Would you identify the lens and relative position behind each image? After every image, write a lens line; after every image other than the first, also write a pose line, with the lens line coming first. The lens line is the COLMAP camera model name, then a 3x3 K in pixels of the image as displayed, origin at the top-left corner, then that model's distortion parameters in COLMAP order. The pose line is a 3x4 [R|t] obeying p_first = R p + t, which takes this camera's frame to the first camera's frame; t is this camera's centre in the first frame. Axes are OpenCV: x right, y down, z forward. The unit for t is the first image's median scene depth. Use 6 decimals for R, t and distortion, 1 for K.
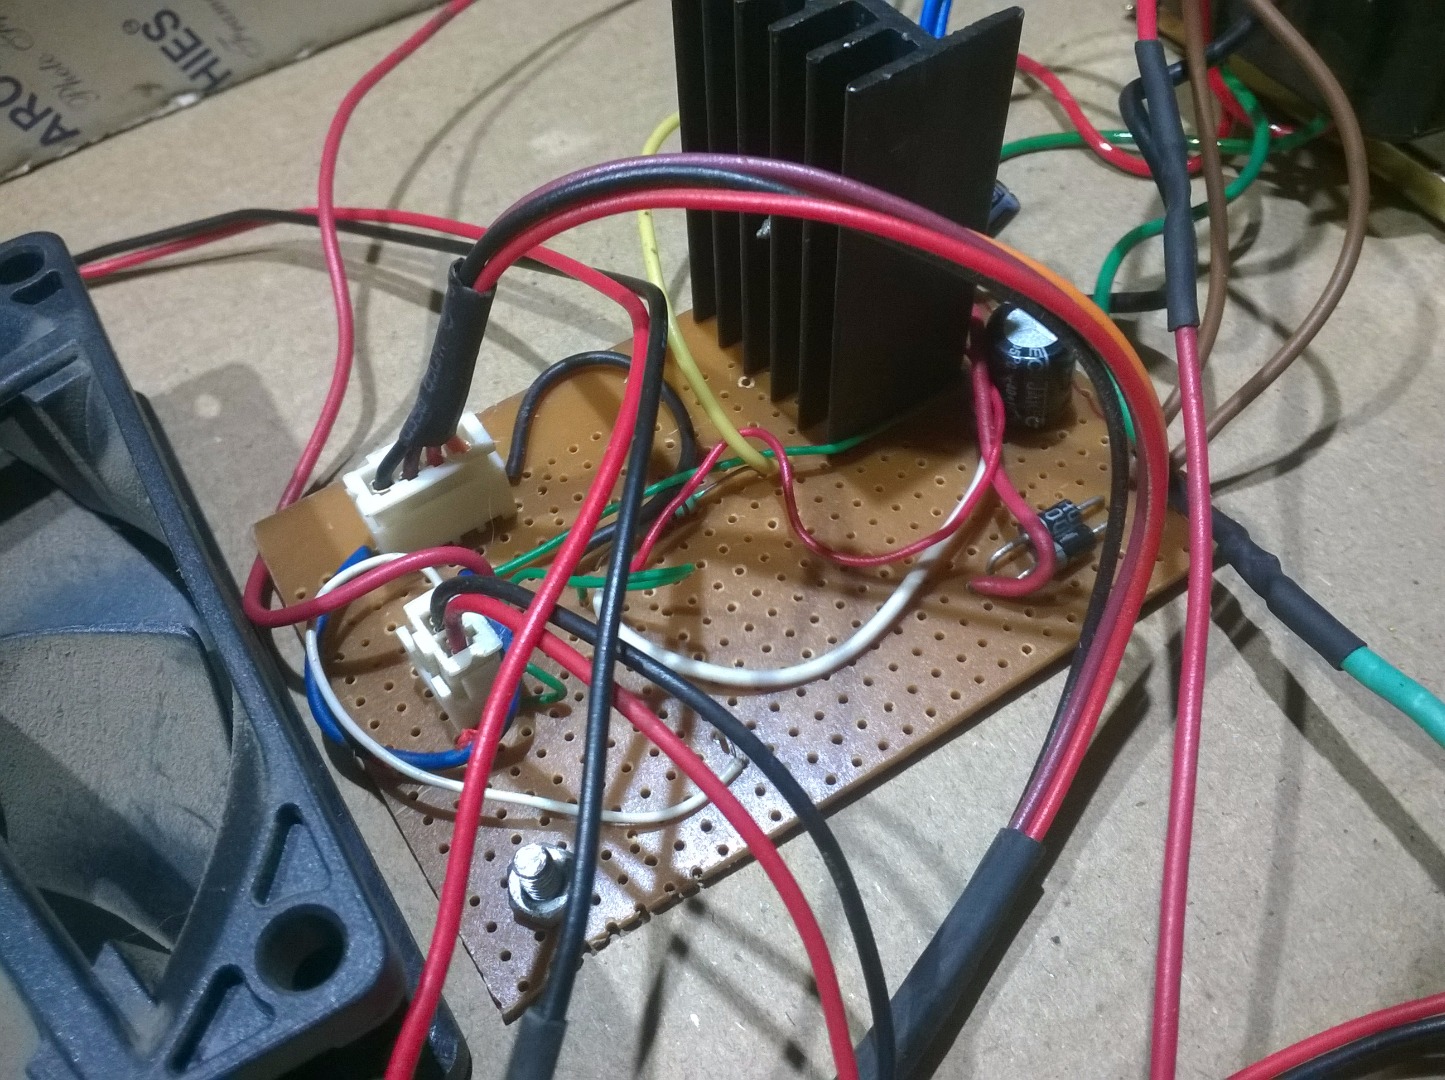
lens RADIAL K [[1273.8, 0, 731.1], [0, 1273.8, 553.3], [0, 0, 1]] dist [-0.009418, -0.109417]
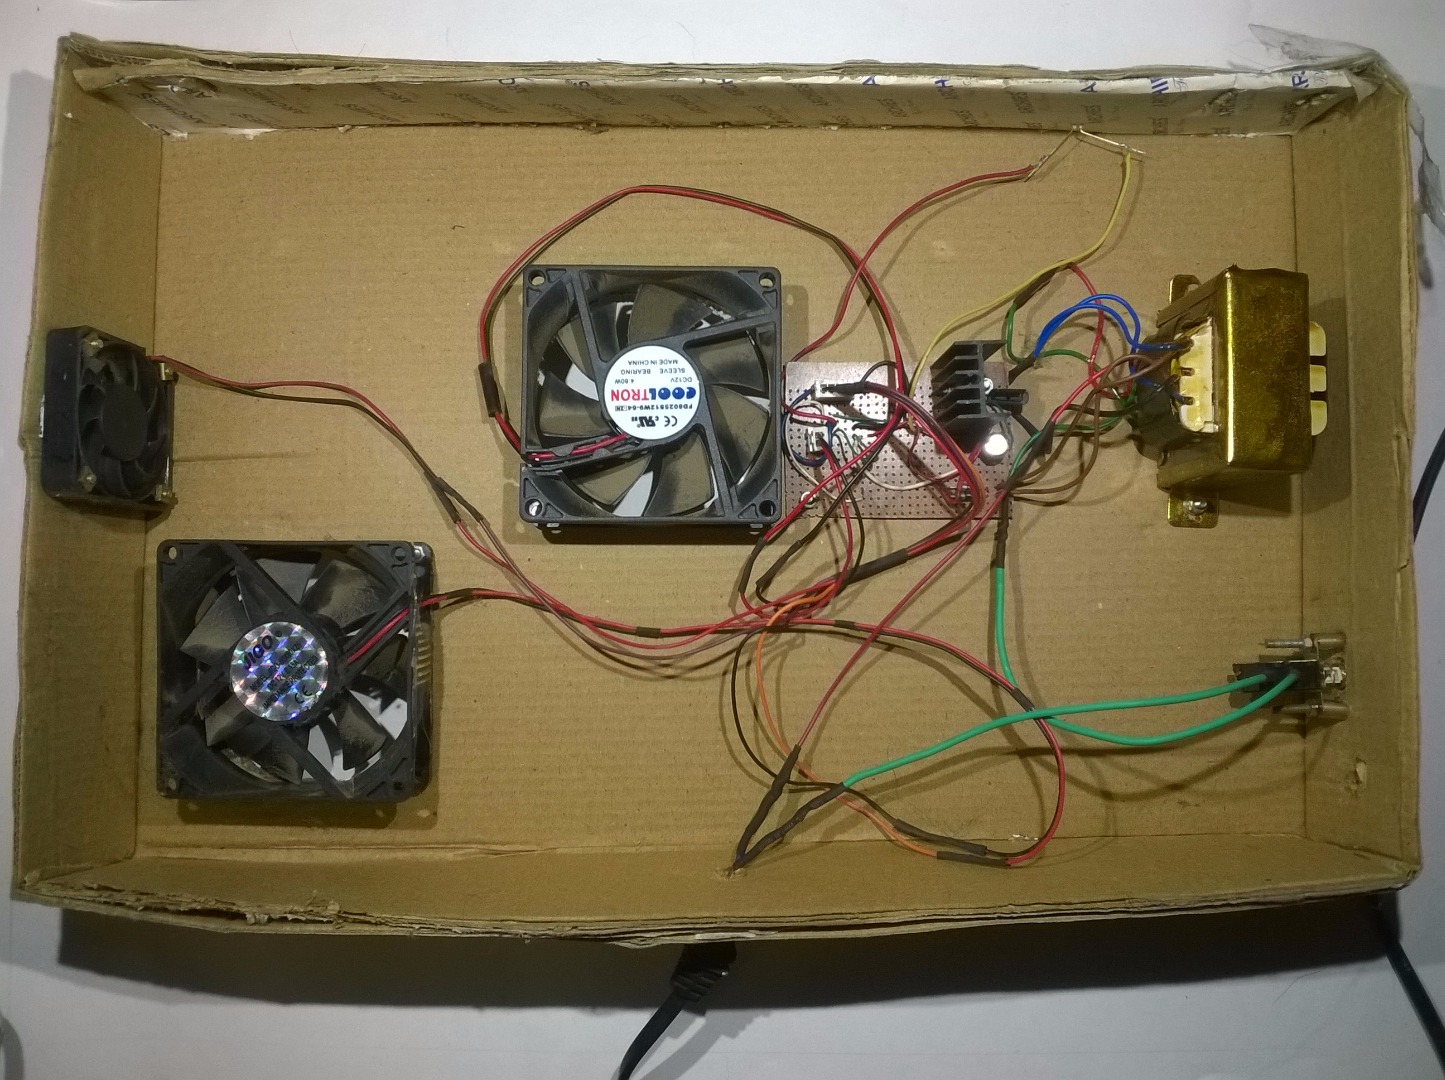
lens RADIAL K [[1273.8, 0, 721.3], [0, 1273.8, 547.5], [0, 0, 1]] dist [-0.009418, -0.109417]
pose [[0.843410, 0.537086, 0.014066, -0.328004], [-0.462669, 0.712742, 0.527197, -1.562088], [0.273124, -0.451151, 0.849627, -2.497873]]
